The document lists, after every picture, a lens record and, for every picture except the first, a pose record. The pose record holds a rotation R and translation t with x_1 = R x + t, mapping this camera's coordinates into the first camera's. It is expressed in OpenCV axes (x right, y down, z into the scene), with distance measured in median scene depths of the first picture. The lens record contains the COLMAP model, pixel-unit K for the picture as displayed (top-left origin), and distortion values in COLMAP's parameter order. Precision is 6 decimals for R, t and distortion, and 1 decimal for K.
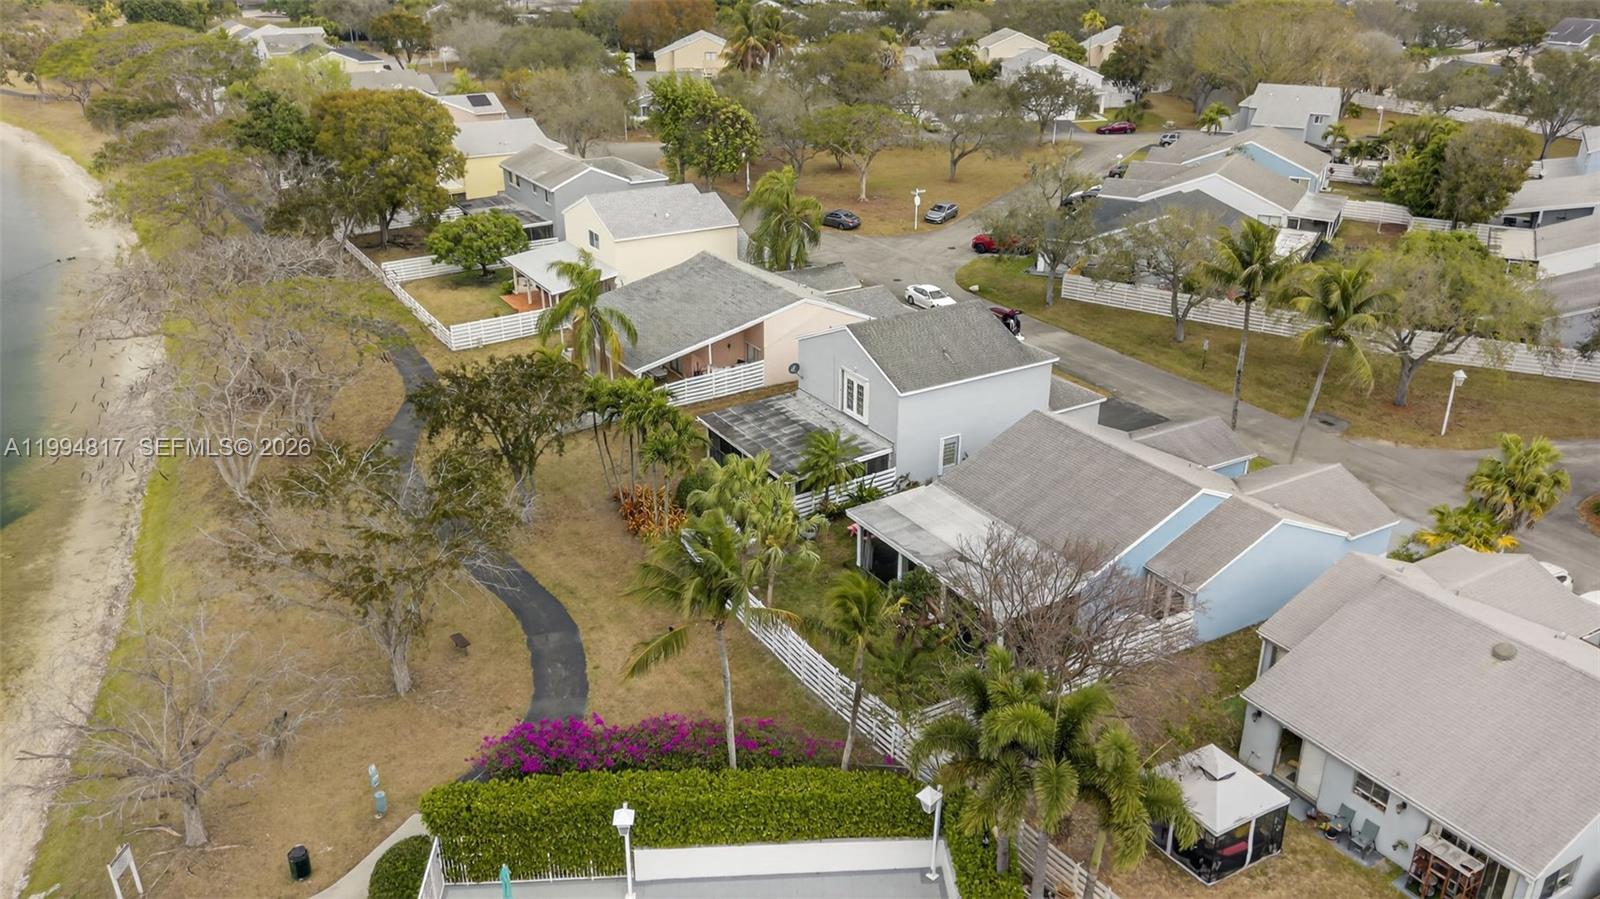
lens RADIAL K [[1236.5, 0, 800.0], [0, 1236.5, 449.5], [0, 0, 1]] dist [-0.002683, -0.001512]
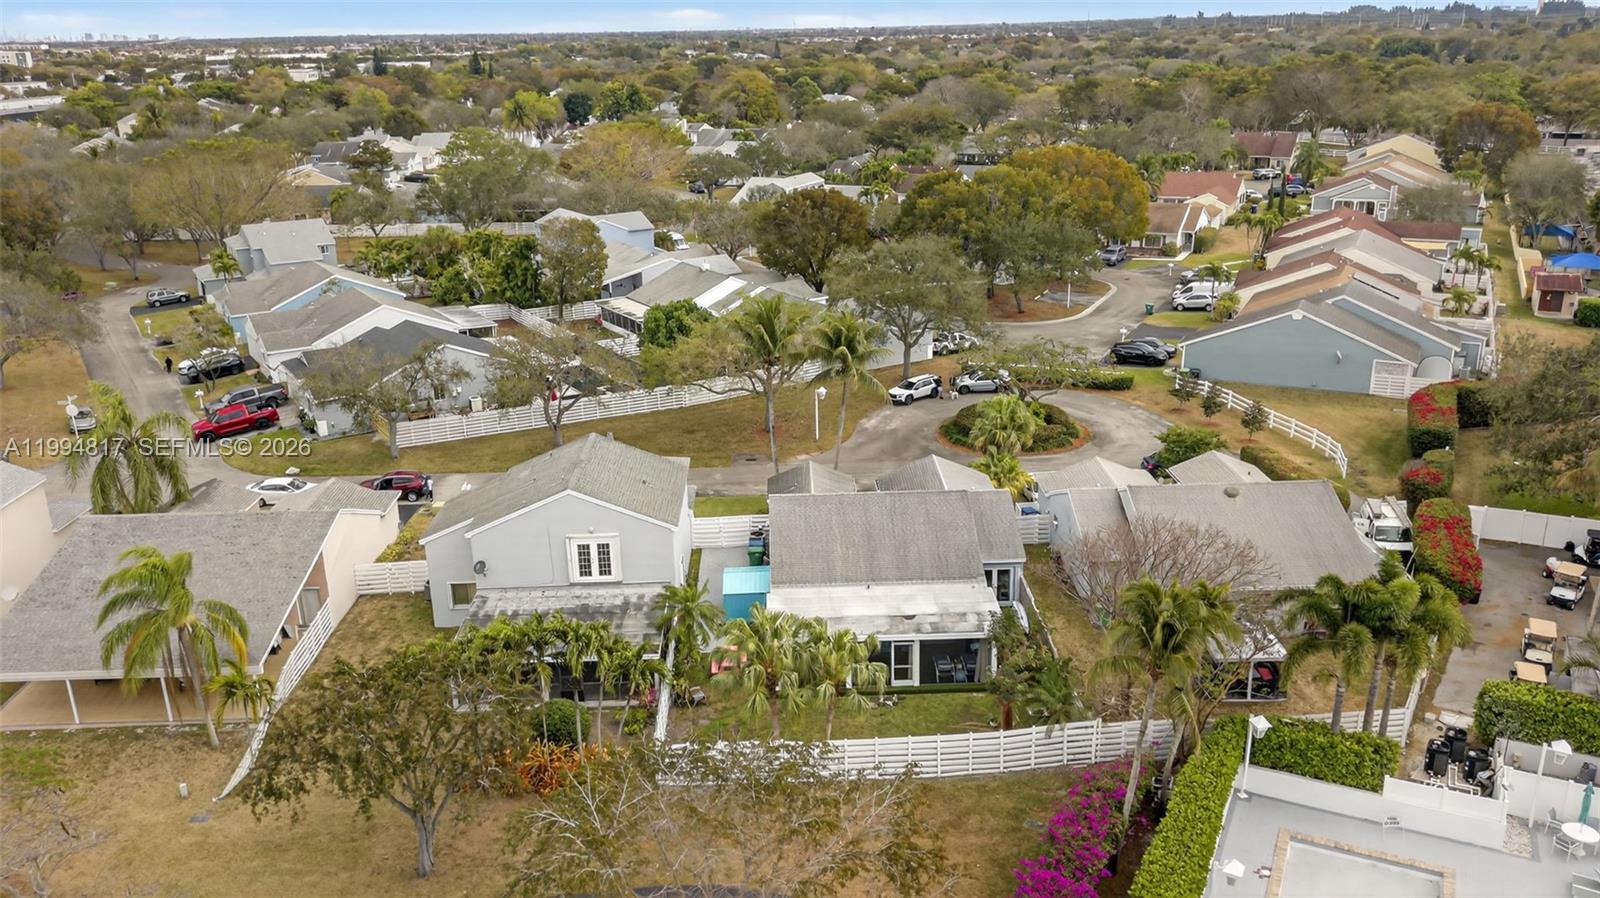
lens RADIAL K [[1236.5, 0, 800.0], [0, 1236.5, 449.0], [0, 0, 1]] dist [-0.002683, -0.001512]
pose [[0.471773, -0.282826, 0.835129, -0.642765], [0.361581, 0.925911, 0.109310, -0.166194], [-0.804170, 0.250397, 0.539084, 0.332232]]
